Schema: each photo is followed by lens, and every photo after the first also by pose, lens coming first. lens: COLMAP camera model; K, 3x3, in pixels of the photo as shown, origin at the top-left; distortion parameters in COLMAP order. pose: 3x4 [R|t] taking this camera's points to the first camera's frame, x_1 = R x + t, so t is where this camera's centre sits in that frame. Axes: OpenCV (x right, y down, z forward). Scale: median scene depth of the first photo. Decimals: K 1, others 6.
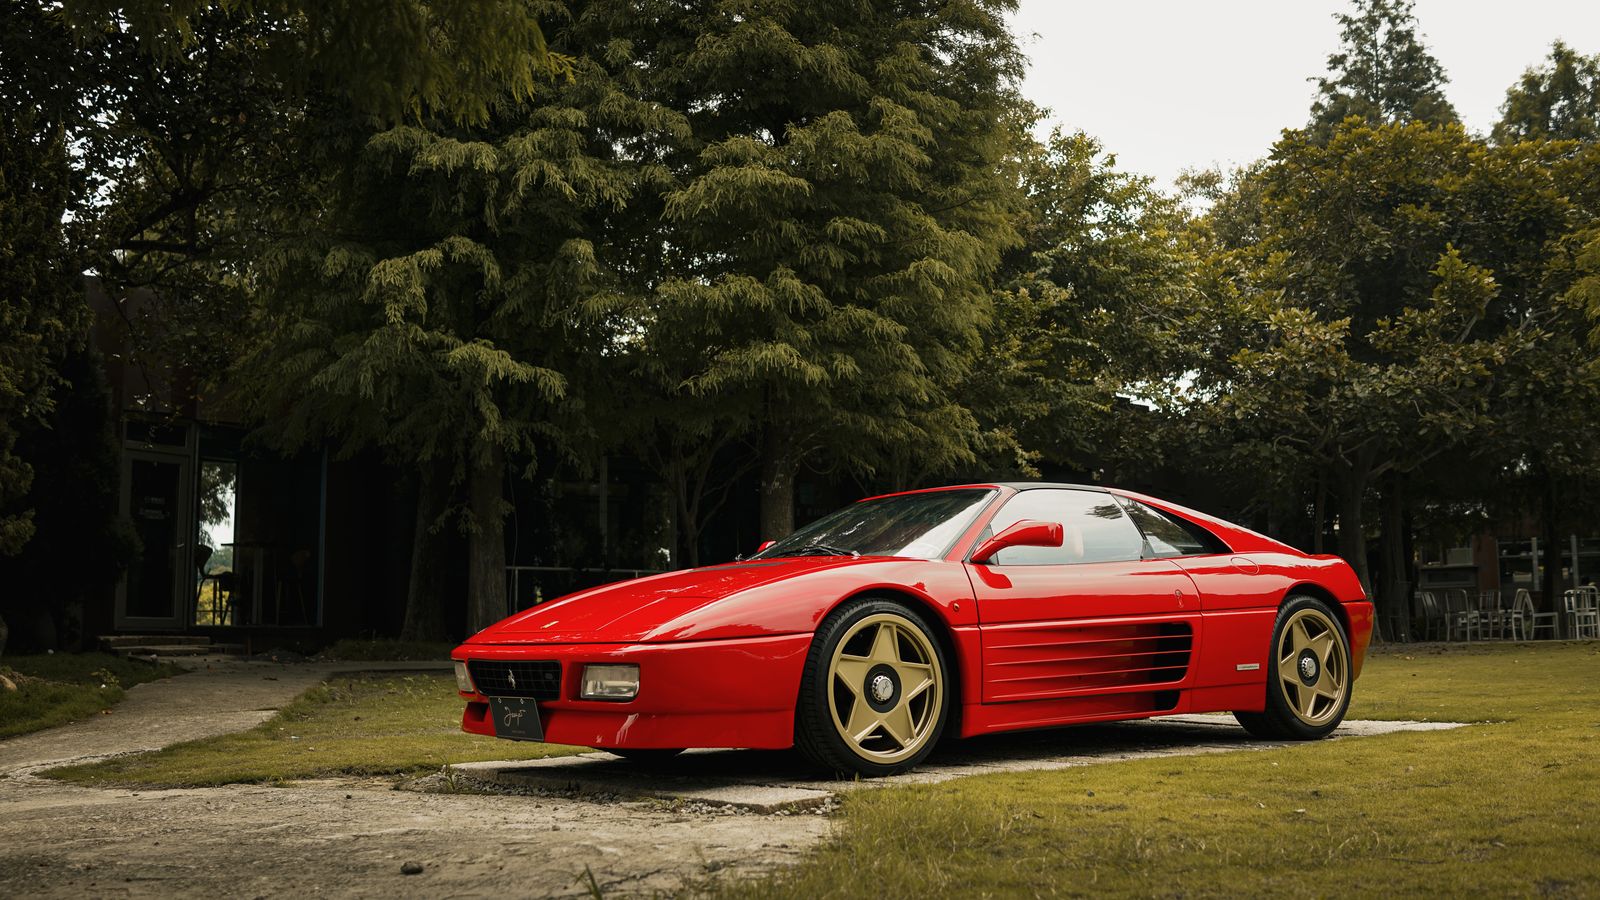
lens RADIAL K [[1570.5, 0, 800.1], [0, 1570.5, 381.7], [0, 0, 1]] dist [-0.118200, 0.003996]
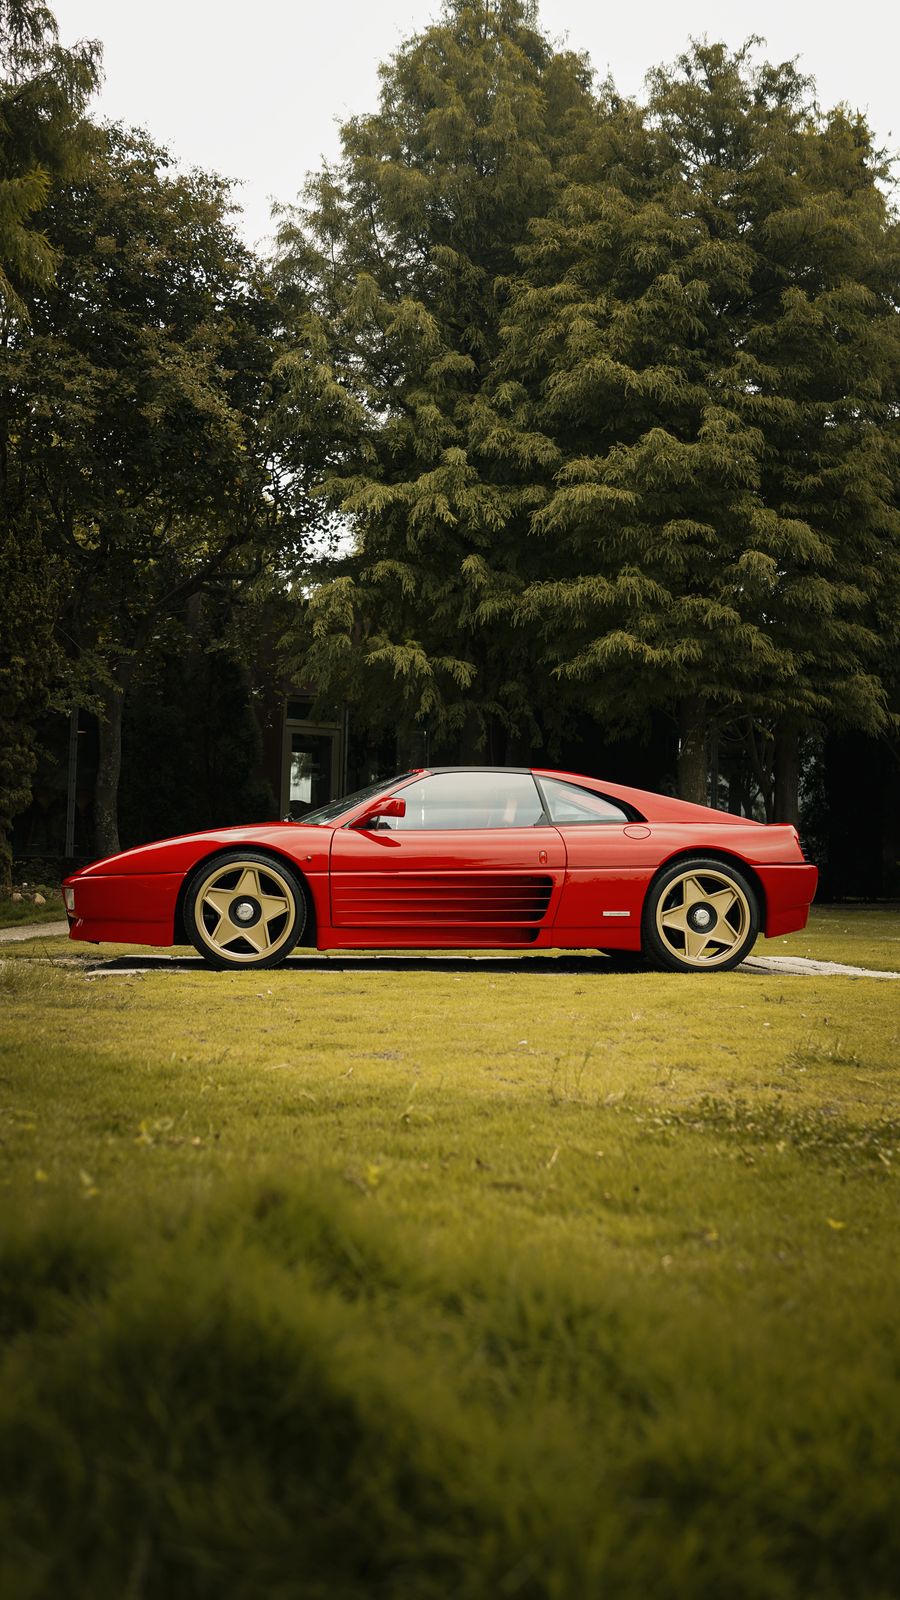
lens RADIAL K [[1570.5, 0, 450.0], [0, 1570.5, 800.0], [0, 0, 1]] dist [-0.118200, 0.003996]
pose [[0.863497, 0.004028, -0.504338, 0.767498], [0.052782, 0.993755, 0.098306, -0.036639], [0.501584, -0.111507, 0.857892, -0.135970]]
